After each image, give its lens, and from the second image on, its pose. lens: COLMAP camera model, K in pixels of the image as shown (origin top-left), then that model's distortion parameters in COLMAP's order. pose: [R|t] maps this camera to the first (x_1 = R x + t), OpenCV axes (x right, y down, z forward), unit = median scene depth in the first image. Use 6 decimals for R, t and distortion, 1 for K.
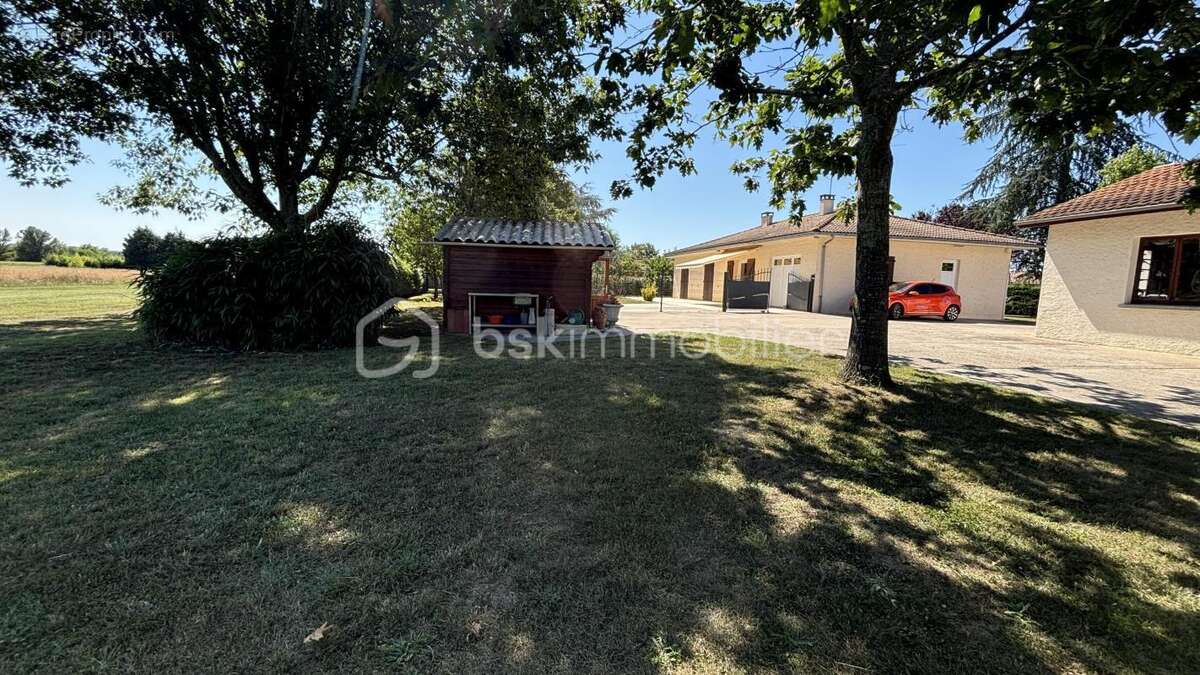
lens RADIAL K [[487.1, 0, 600.0], [0, 487.1, 337.5], [0, 0, 1]] dist [-0.001989, -0.000216]
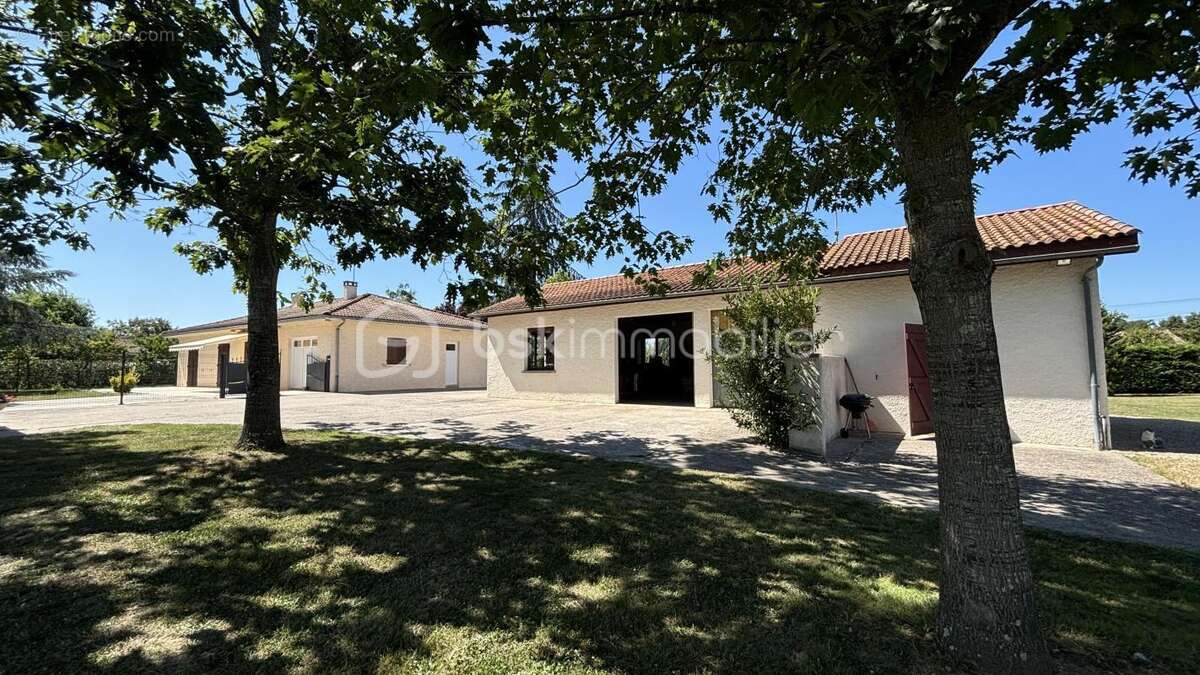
lens RADIAL K [[487.1, 0, 600.0], [0, 487.1, 337.5], [0, 0, 1]] dist [-0.001989, -0.000216]
pose [[0.696857, 0.008330, 0.717161, 0.097224], [0.109129, 0.987058, -0.117504, 0.018393], [-0.708859, 0.160146, 0.686930, -0.131114]]
